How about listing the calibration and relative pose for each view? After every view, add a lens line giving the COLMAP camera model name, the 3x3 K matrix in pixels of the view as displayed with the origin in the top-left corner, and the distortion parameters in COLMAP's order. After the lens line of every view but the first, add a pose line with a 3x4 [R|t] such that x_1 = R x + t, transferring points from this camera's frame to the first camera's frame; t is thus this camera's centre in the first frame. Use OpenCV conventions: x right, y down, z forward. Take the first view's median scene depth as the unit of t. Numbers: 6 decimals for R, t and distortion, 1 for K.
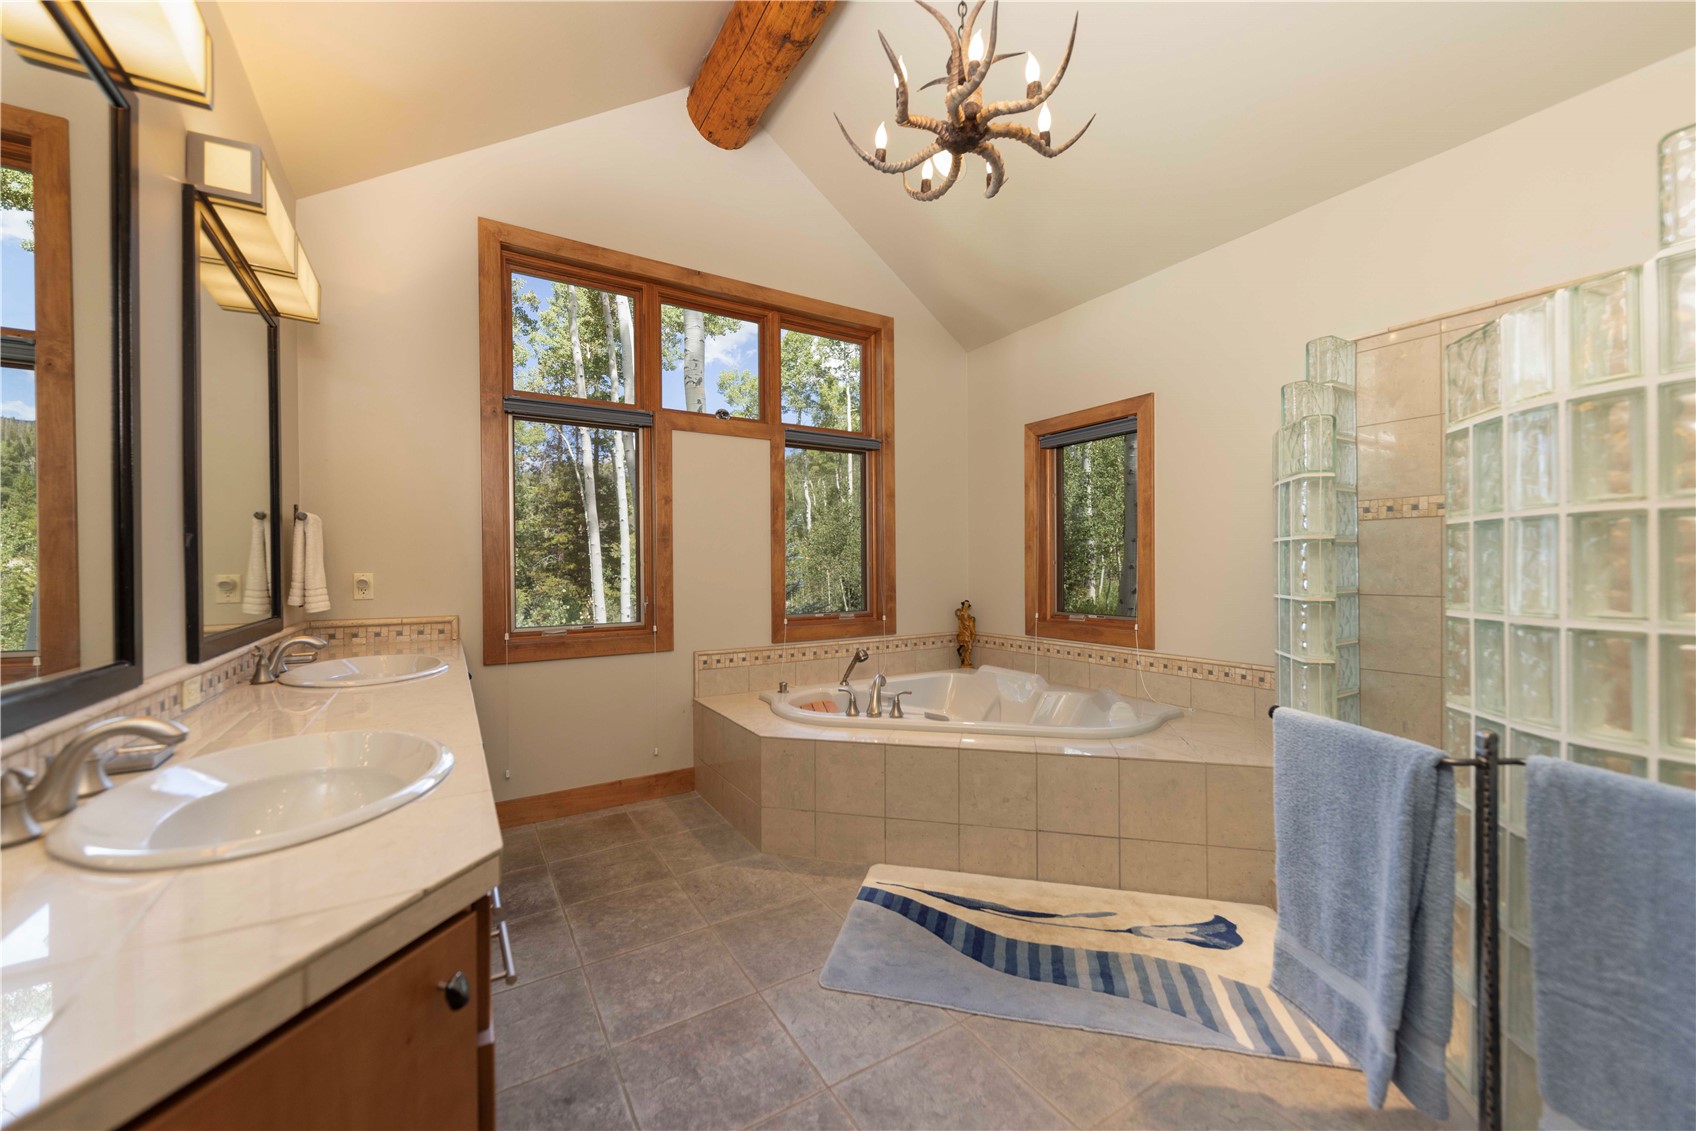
lens RADIAL K [[660.5, 0, 854.0], [0, 660.5, 565.7], [0, 0, 1]] dist [0.000397, 0.000015]
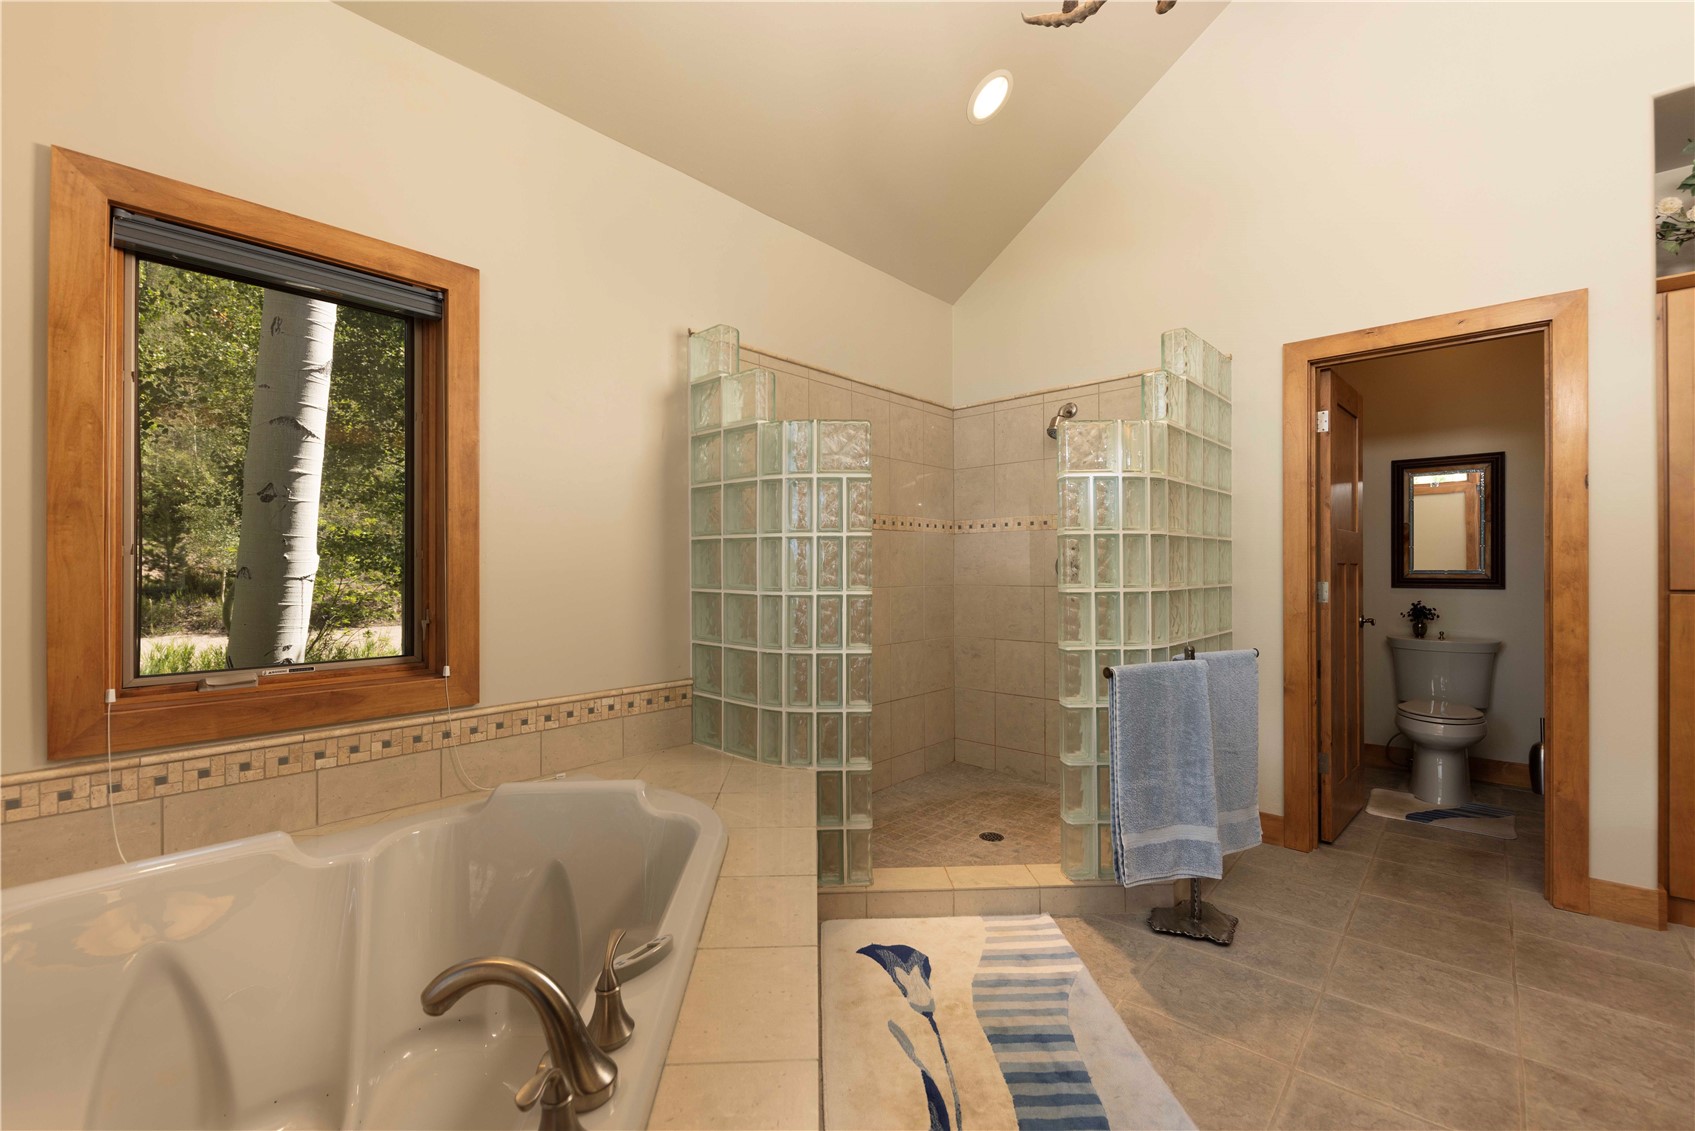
lens RADIAL K [[710.1, 0, 852.5], [0, 710.1, 568.1], [0, 0, 1]] dist [0.007876, 0.000220]
pose [[-0.276651, 0.007073, 0.960944, -0.396962], [0.005502, 0.999968, -0.005777, 0.017950], [-0.960955, 0.003689, -0.276681, 1.347415]]
